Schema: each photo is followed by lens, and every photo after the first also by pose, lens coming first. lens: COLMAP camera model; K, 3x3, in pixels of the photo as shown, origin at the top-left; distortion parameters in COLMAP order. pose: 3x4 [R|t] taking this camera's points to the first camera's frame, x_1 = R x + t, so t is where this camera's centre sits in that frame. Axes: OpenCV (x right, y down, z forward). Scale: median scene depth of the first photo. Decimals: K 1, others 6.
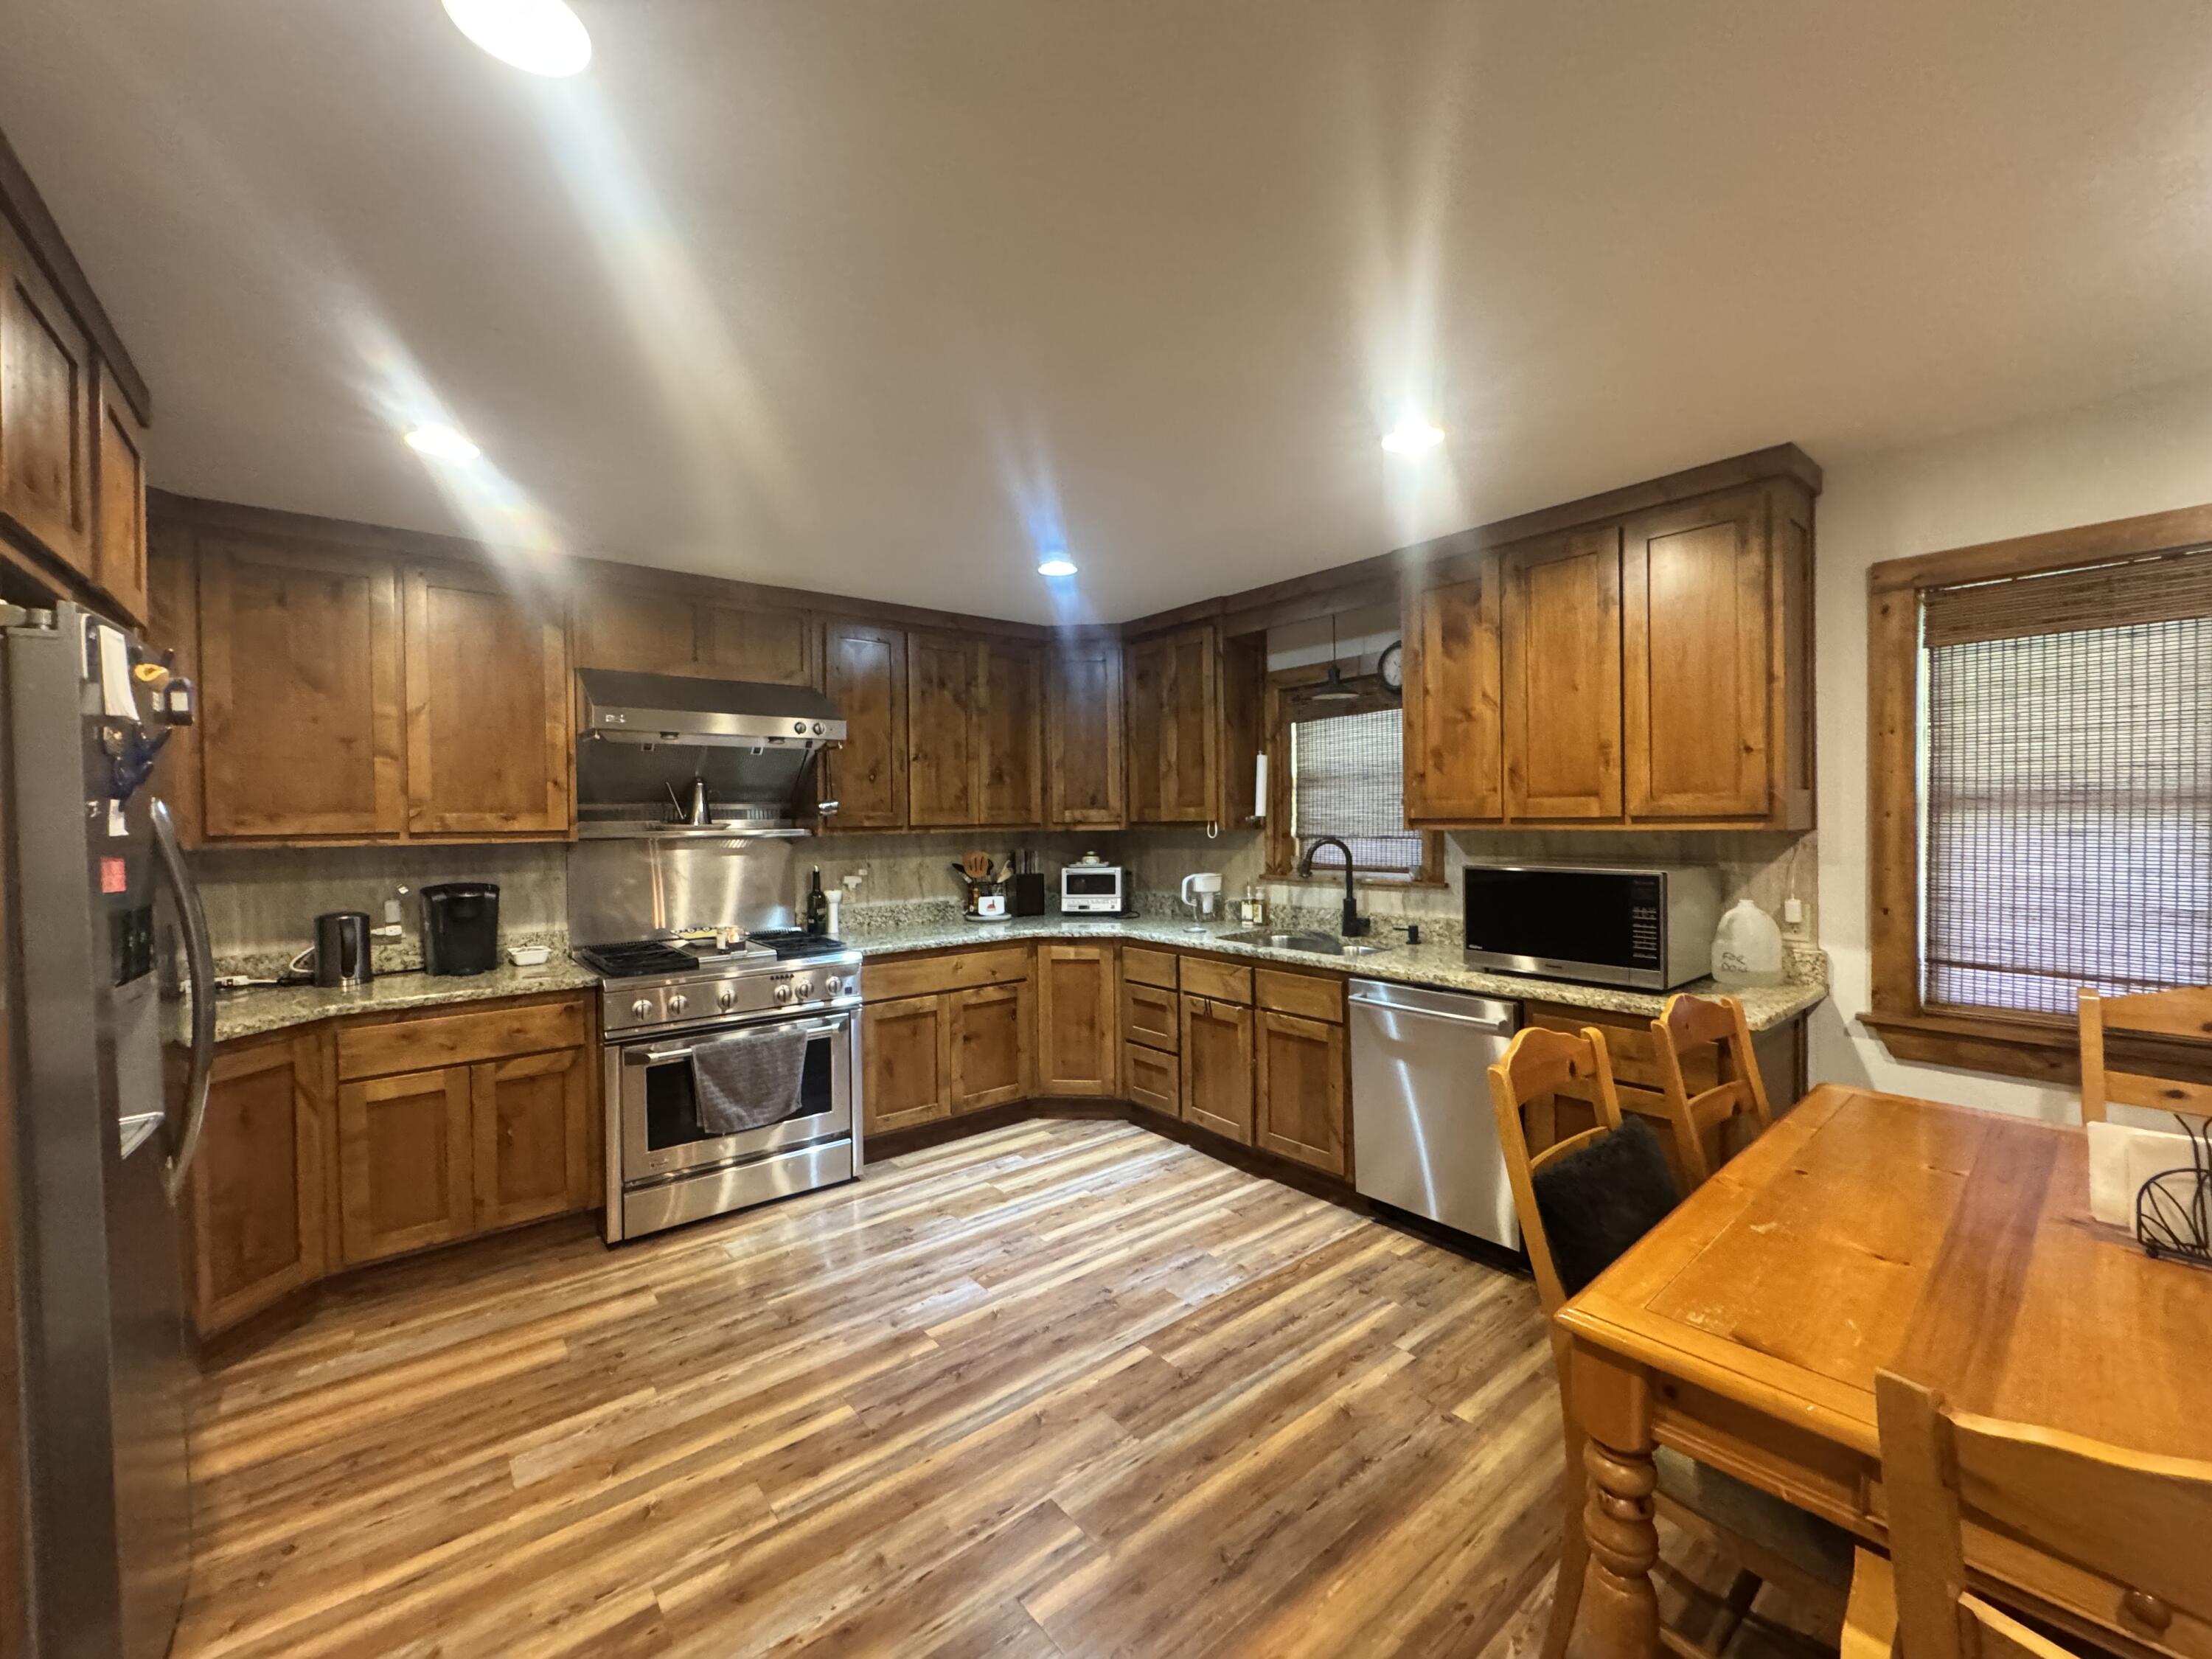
lens RADIAL K [[889.1, 0, 1109.1], [0, 889.1, 830.0], [0, 0, 1]] dist [-0.003211, 0.000509]
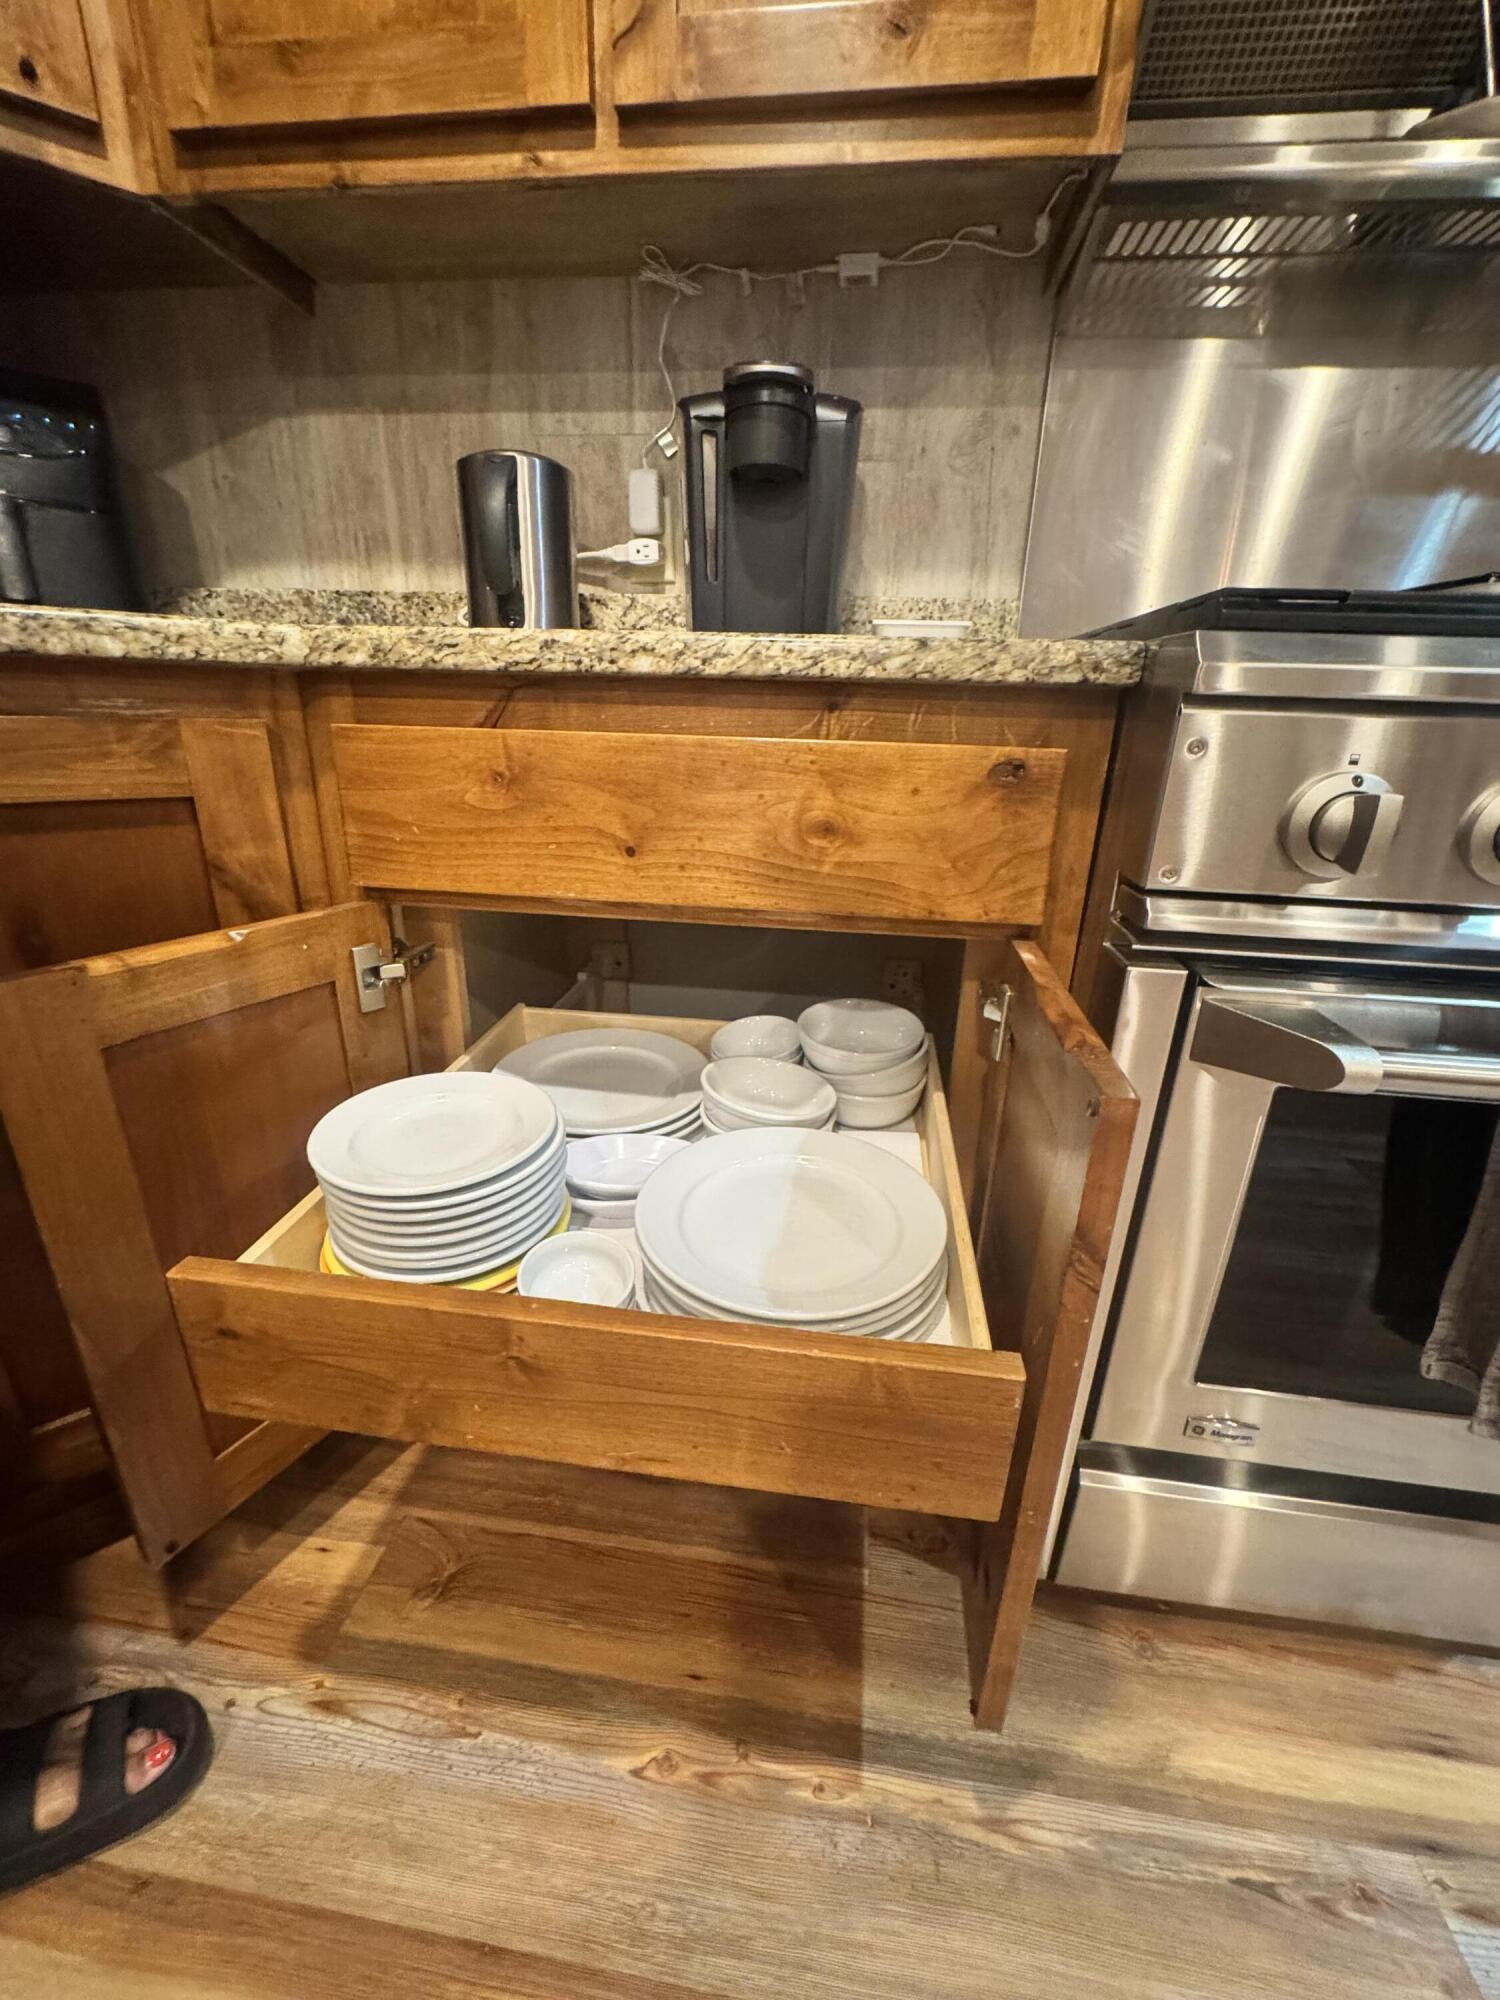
lens RADIAL K [[803.9, 0, 749.9], [0, 803.9, 998.8], [0, 0, 1]] dist [-0.003211, 0.000509]
pose [[0.682121, 0.273740, -0.678068, -0.487343], [-0.043628, 0.940870, 0.335946, 0.187658], [0.729936, -0.199573, 0.653730, 0.786915]]
